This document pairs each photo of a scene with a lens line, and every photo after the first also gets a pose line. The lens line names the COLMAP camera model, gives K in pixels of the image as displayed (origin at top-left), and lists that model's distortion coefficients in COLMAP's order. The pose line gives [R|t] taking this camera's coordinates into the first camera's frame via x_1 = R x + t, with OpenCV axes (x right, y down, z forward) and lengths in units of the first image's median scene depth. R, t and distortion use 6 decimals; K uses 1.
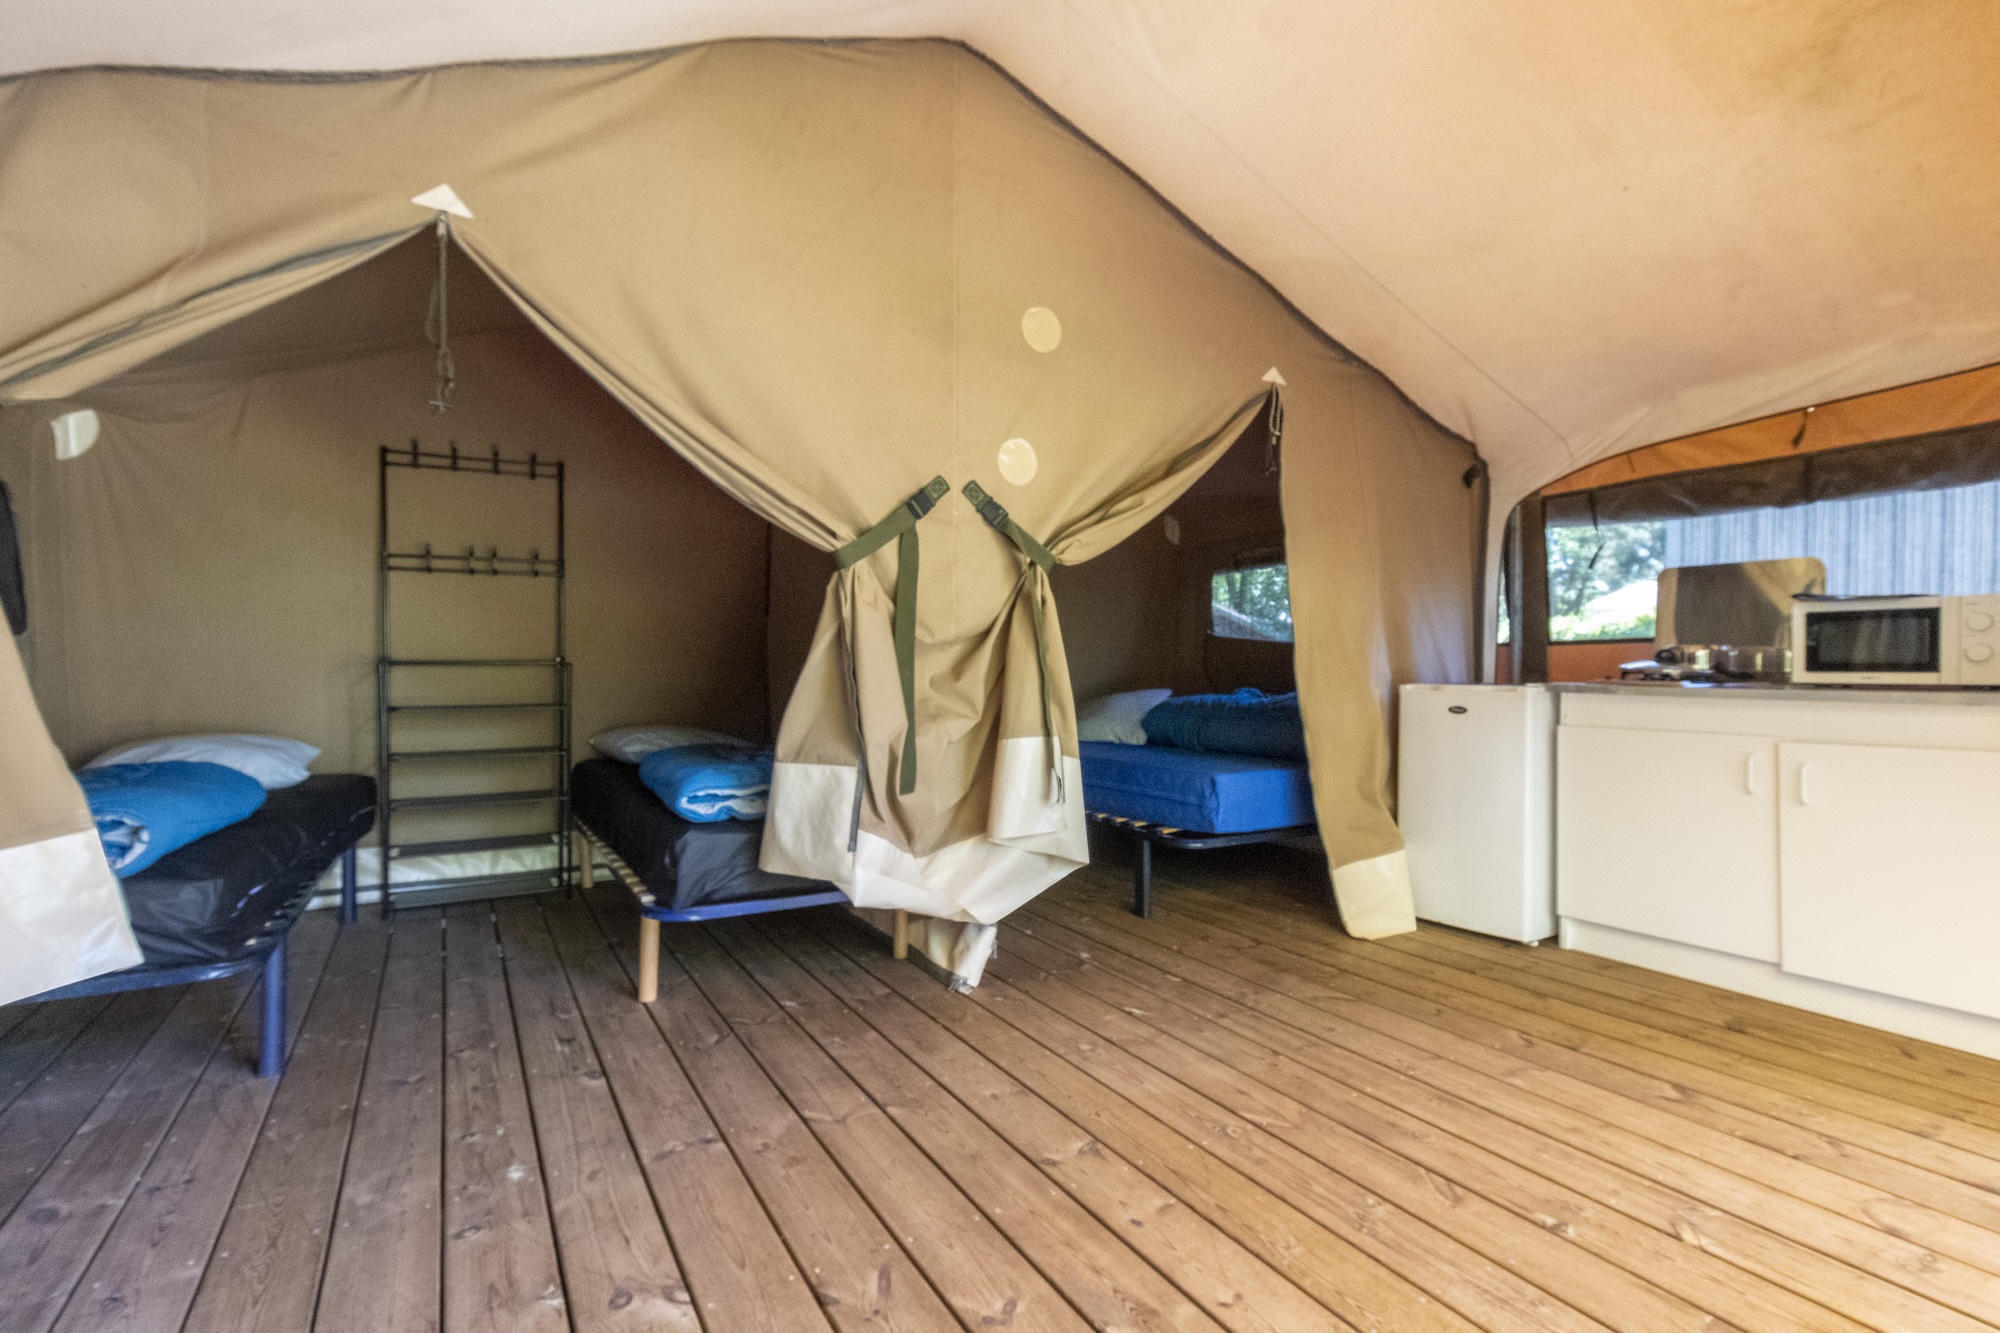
lens RADIAL K [[903.4, 0, 1000.0], [0, 903.4, 666.5], [0, 0, 1]] dist [0.001335, 0.000025]
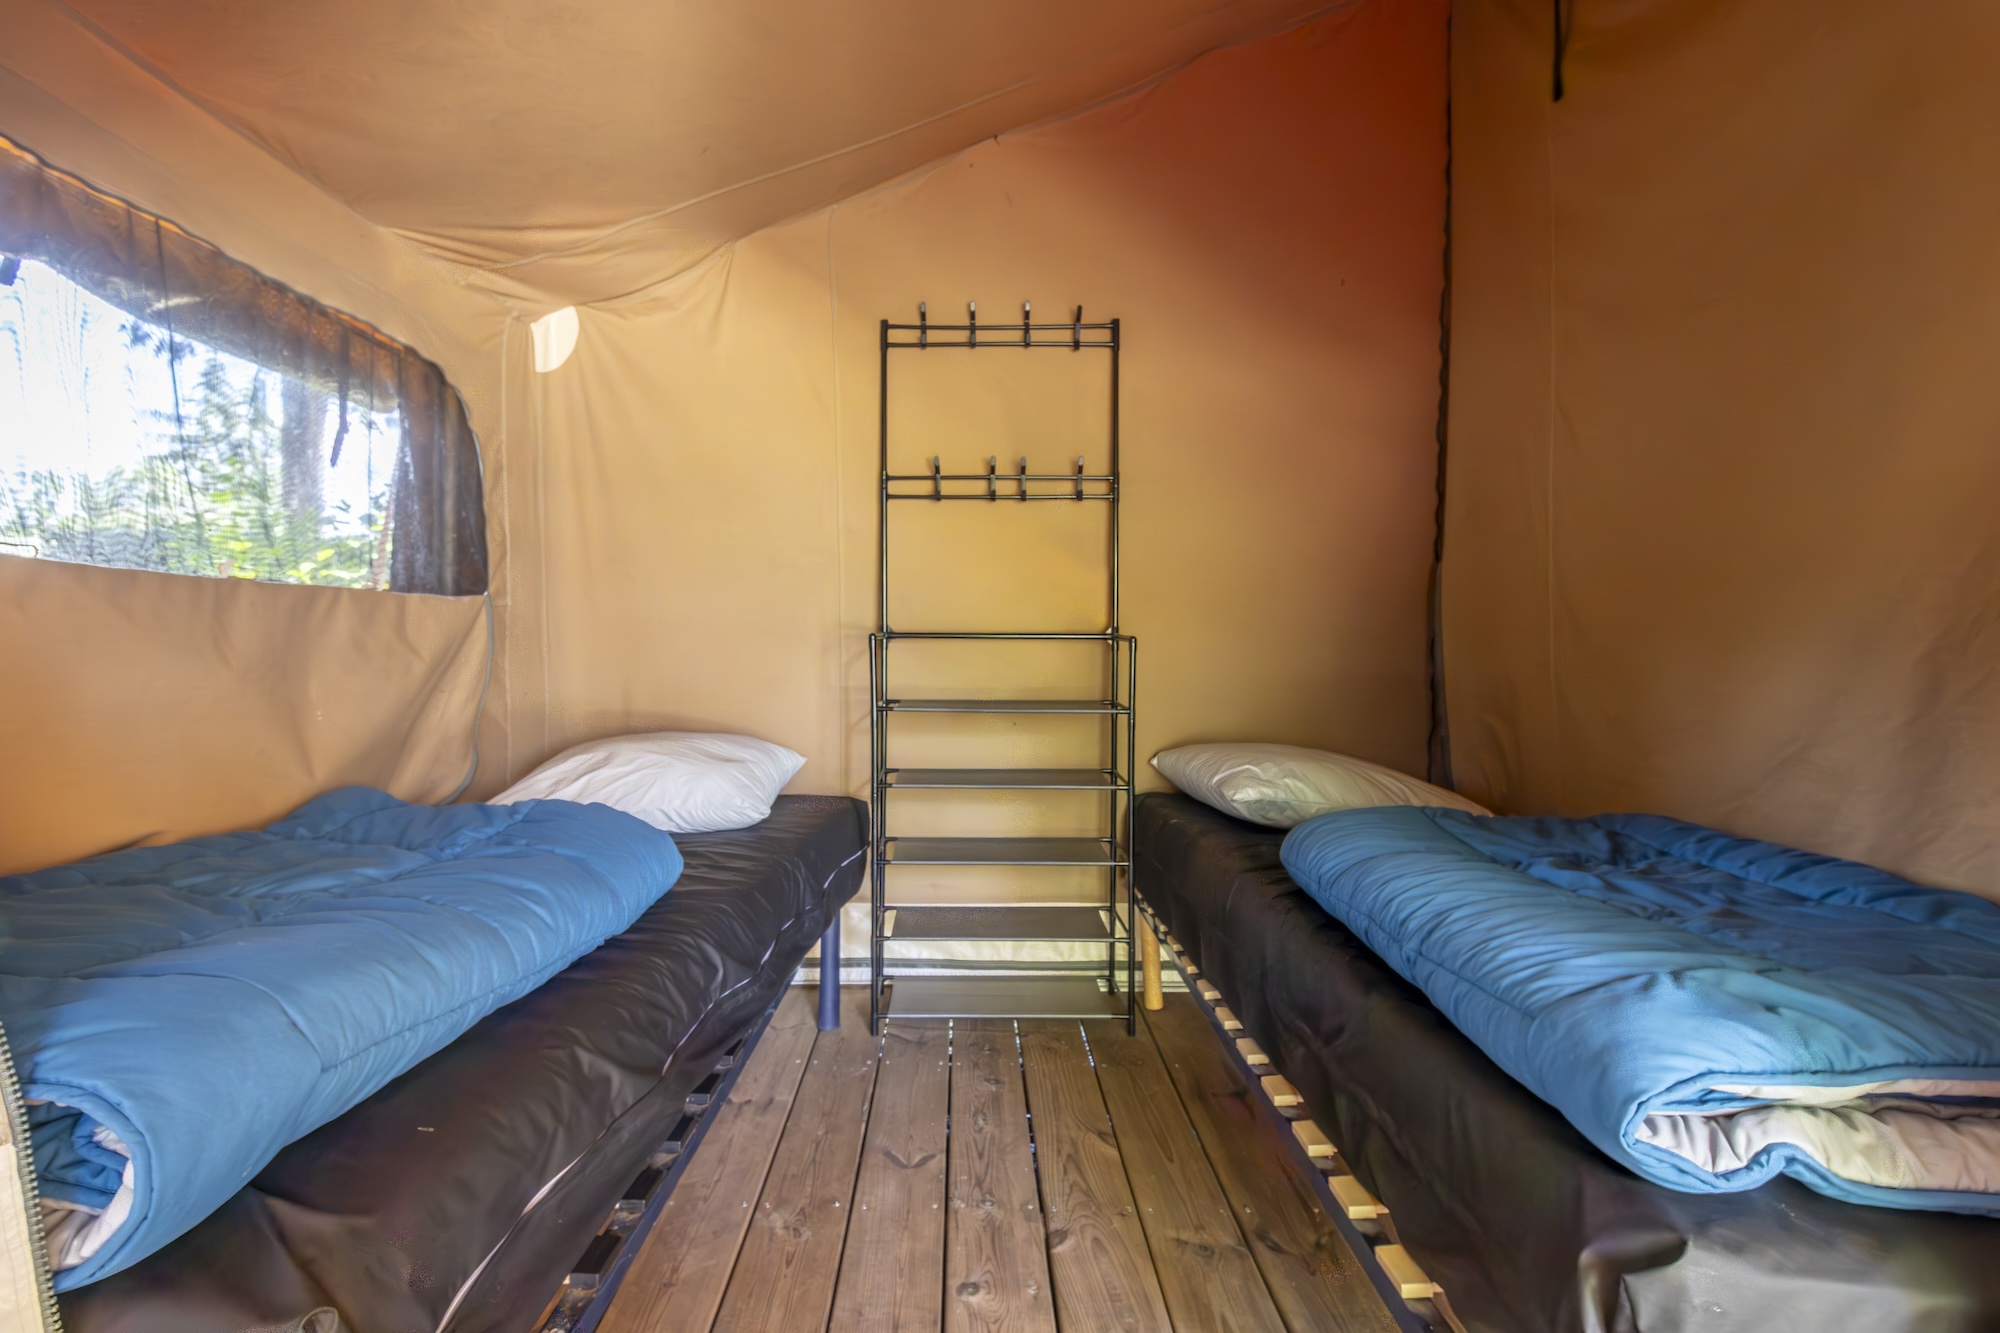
lens RADIAL K [[903.4, 0, 1000.0], [0, 903.4, 666.5], [0, 0, 1]] dist [0.001335, 0.000025]
pose [[0.872018, 0.024778, -0.488846, -0.267470], [-0.010689, 0.999444, 0.031591, -0.002707], [0.489357, -0.022323, 0.871798, 0.445832]]
